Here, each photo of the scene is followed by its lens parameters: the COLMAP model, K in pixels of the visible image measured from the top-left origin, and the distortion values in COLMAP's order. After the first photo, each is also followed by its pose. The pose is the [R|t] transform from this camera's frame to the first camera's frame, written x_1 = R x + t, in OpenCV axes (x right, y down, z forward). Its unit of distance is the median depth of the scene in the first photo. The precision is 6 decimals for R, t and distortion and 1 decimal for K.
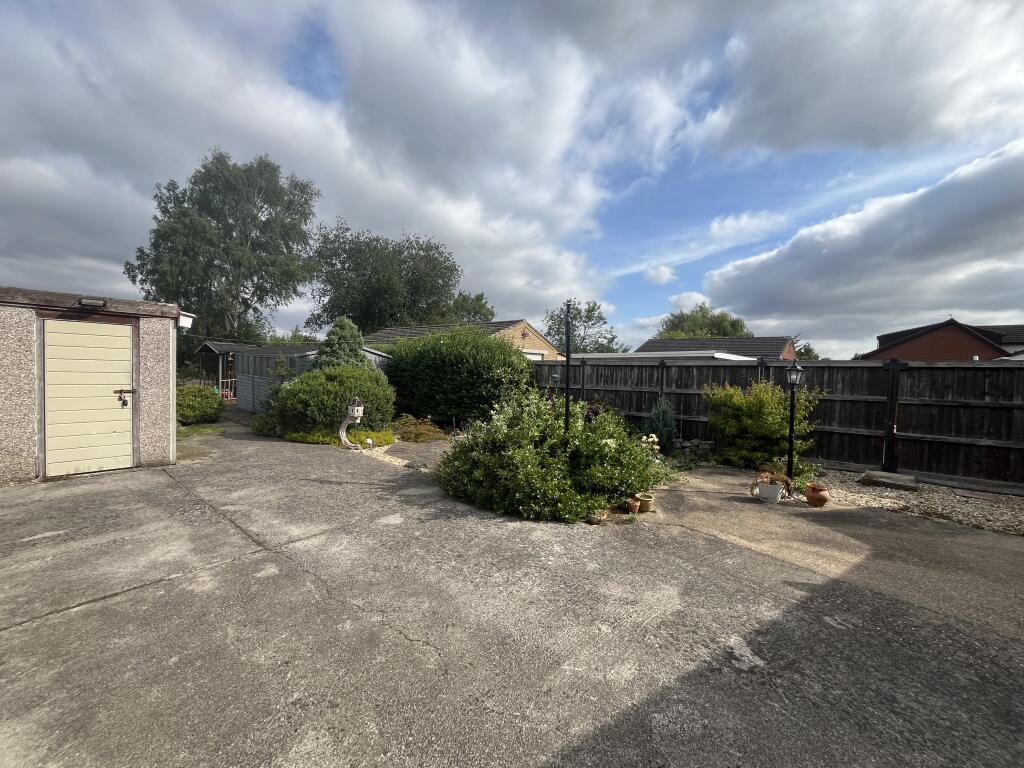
lens RADIAL K [[415.3, 0, 513.2], [0, 415.3, 383.3], [0, 0, 1]] dist [-0.001838, 0.000524]
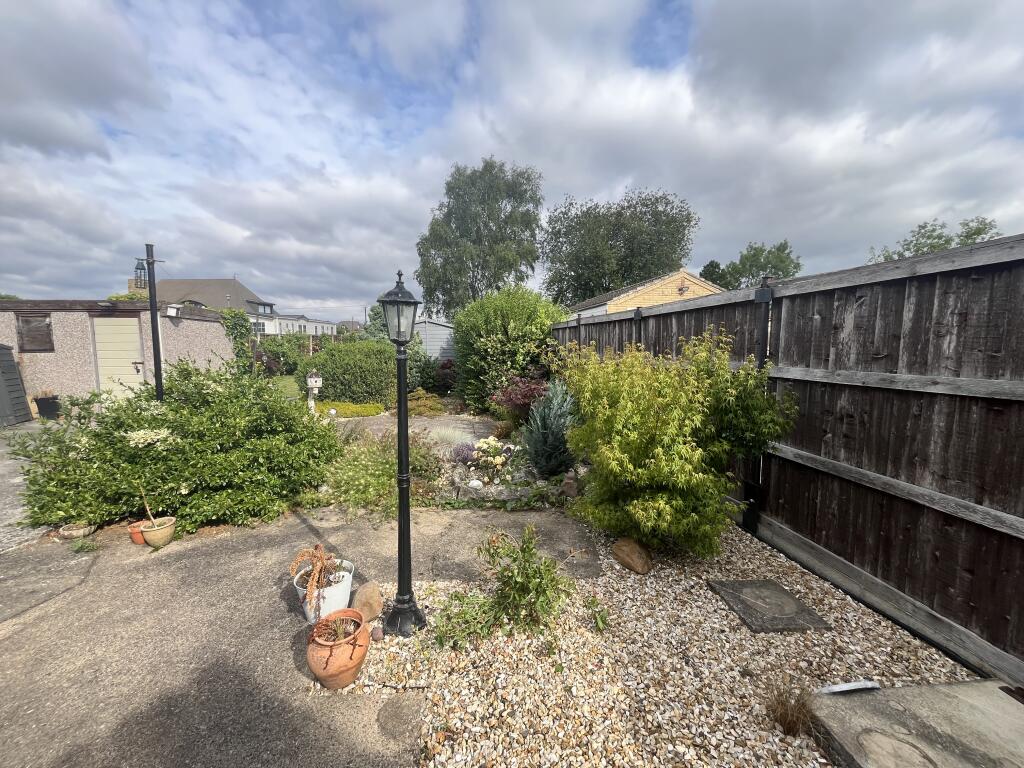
lens RADIAL K [[415.3, 0, 513.2], [0, 415.3, 383.3], [0, 0, 1]] dist [-0.001838, 0.000524]
pose [[0.731223, 0.031993, -0.681388, 0.761963], [0.008052, 0.998425, 0.055519, 0.015140], [0.682091, -0.046084, 0.729813, 0.603027]]
